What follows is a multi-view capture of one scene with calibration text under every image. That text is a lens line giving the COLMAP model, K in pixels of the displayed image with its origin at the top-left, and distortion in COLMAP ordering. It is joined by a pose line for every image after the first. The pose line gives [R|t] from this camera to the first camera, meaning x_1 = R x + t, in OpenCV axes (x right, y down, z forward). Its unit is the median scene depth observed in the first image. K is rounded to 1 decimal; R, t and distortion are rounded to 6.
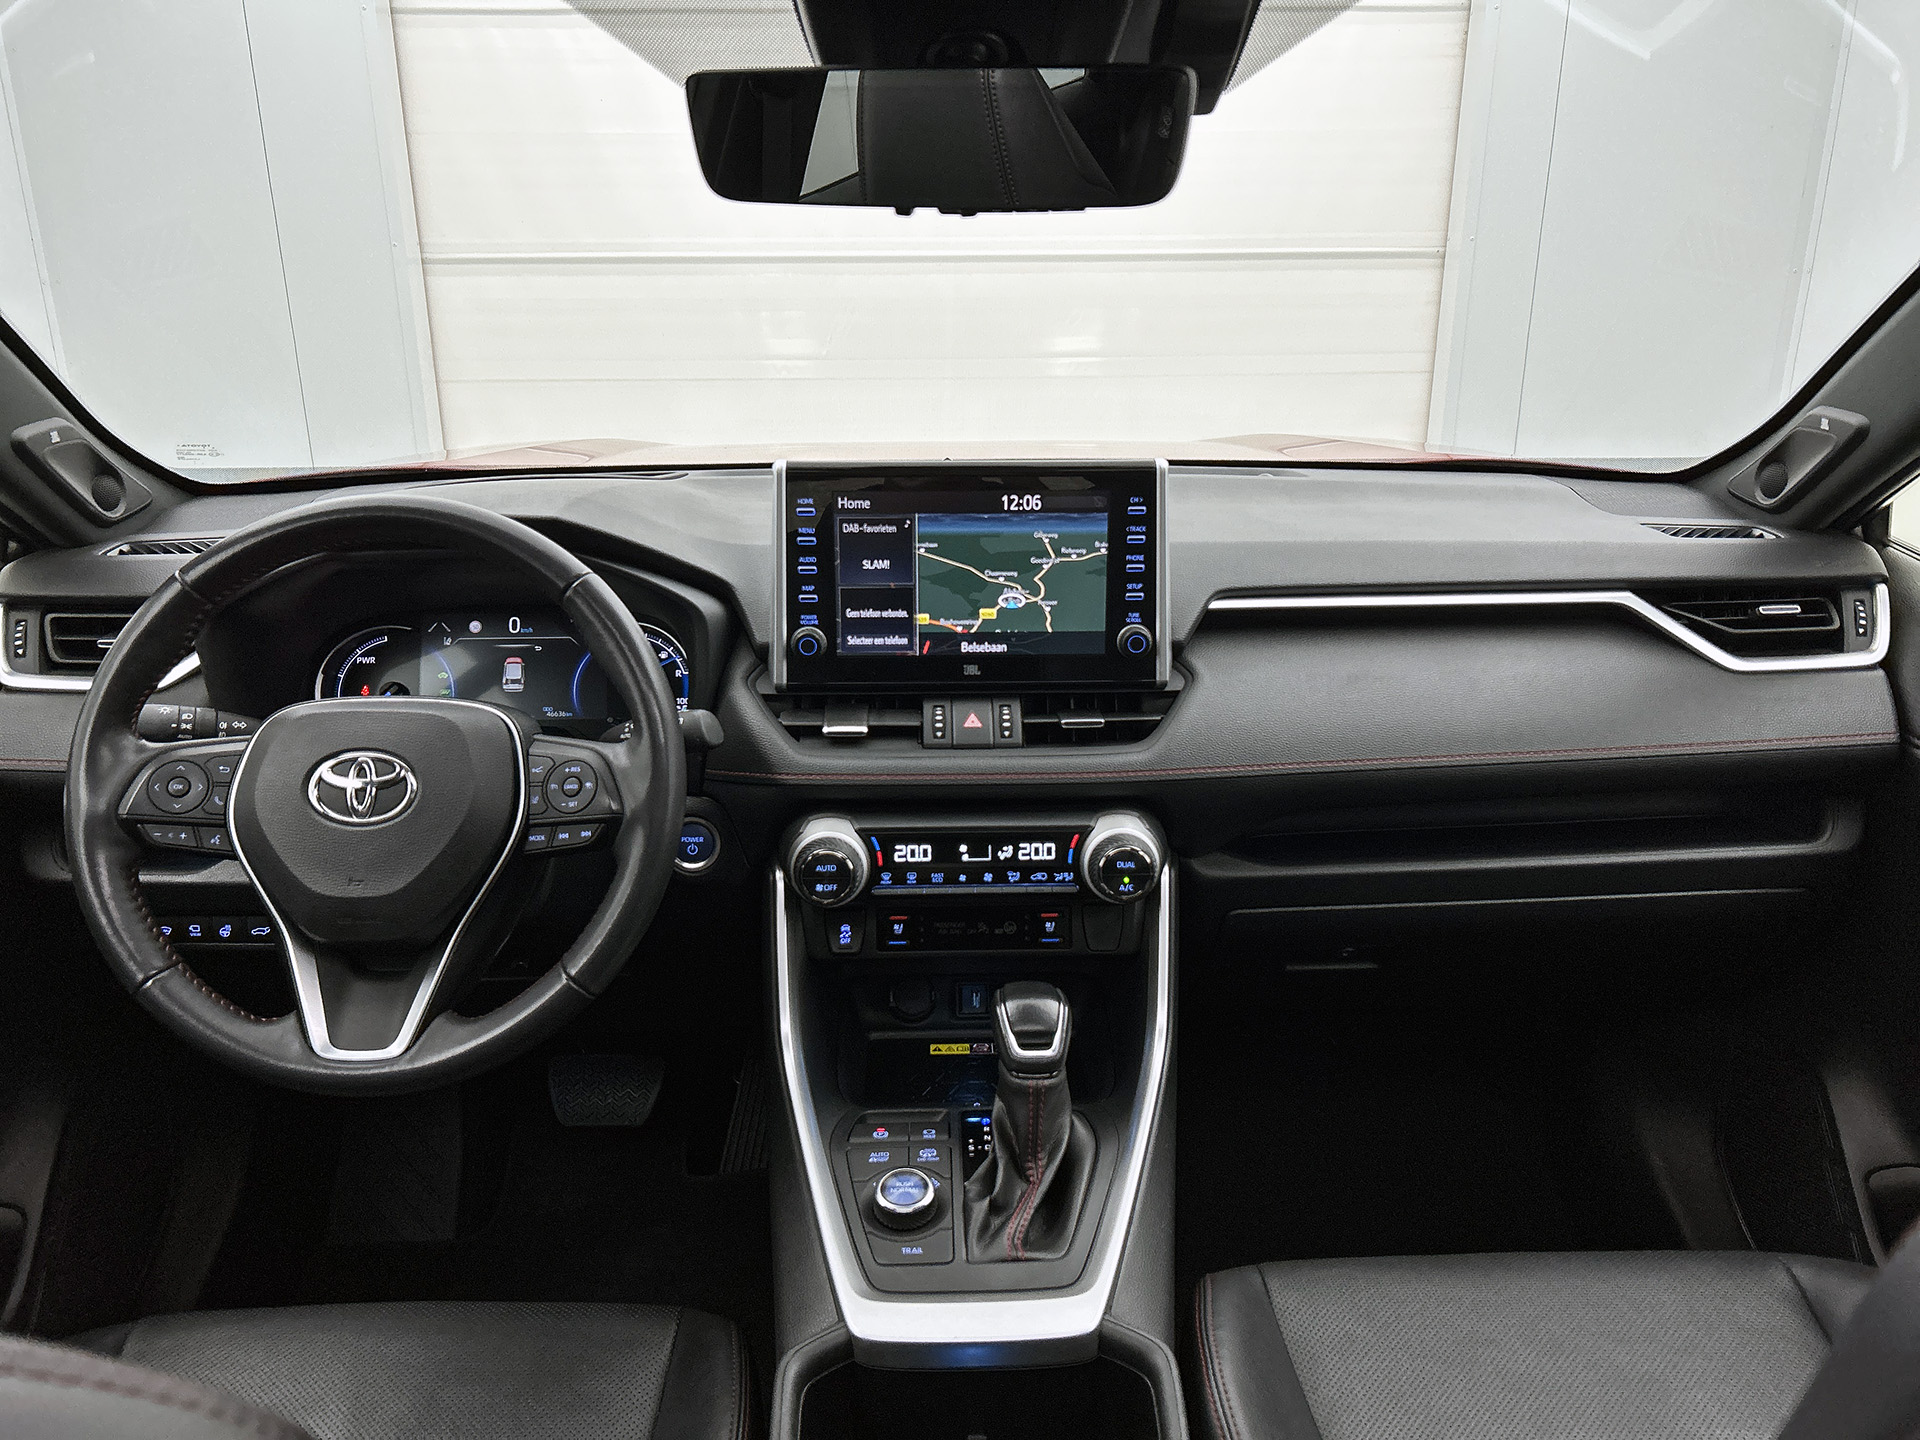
lens RADIAL K [[1460.3, 0, 965.2], [0, 1460.3, 750.3], [0, 0, 1]] dist [0.043009, -0.003421]
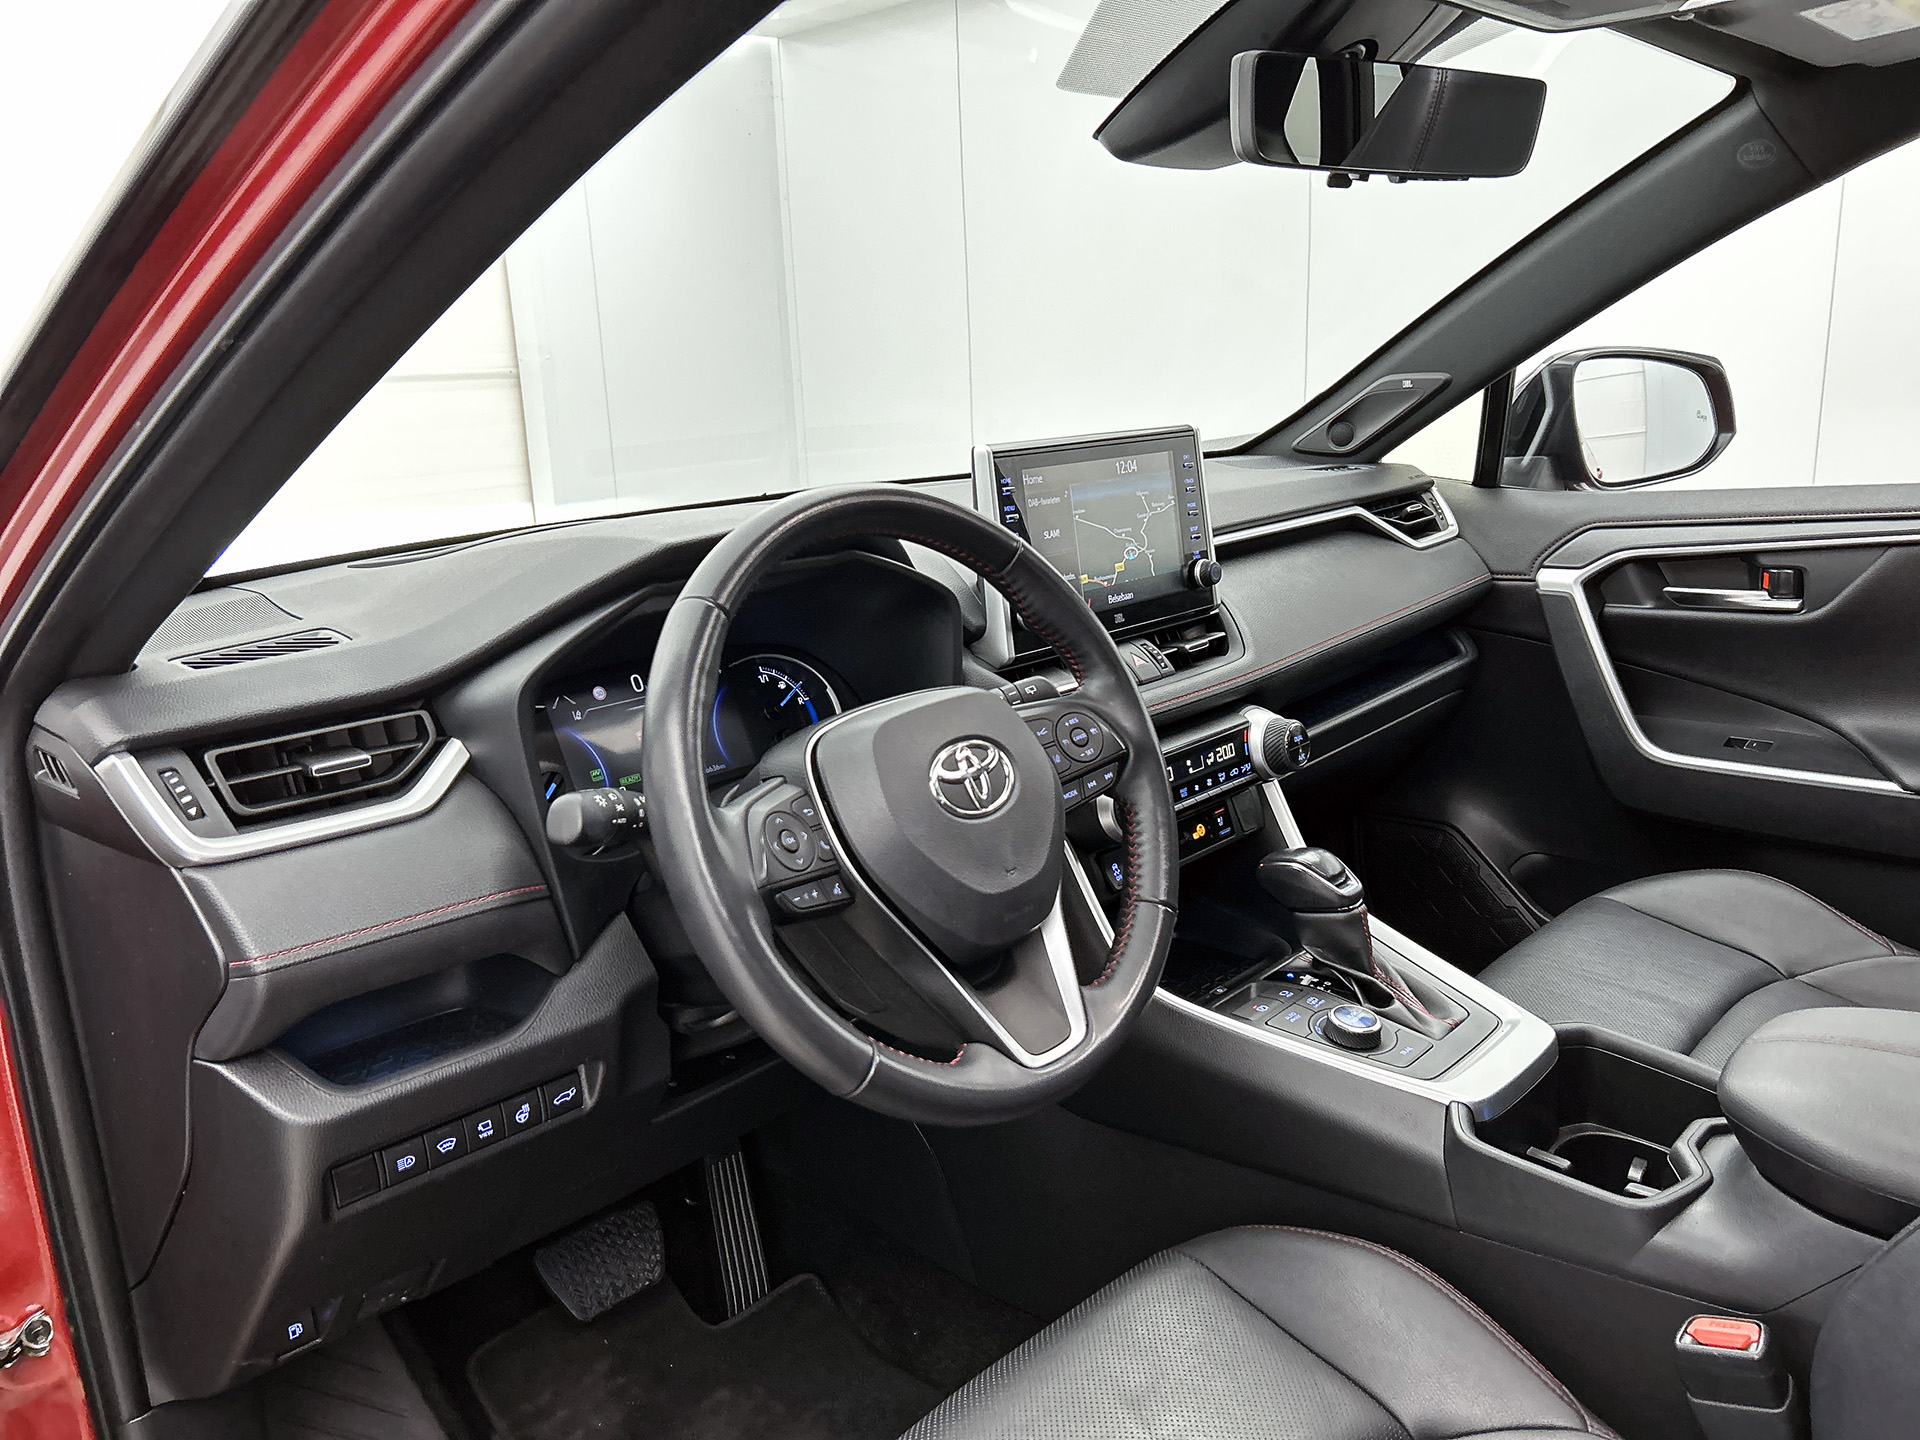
lens RADIAL K [[1460.3, 0, 963.0], [0, 1460.3, 718.9], [0, 0, 1]] dist [0.043009, -0.003421]
pose [[0.704138, -0.197267, 0.682111, -0.878856], [0.277912, 0.960564, -0.009090, -0.003667], [-0.653418, 0.195967, 0.731192, 0.277412]]
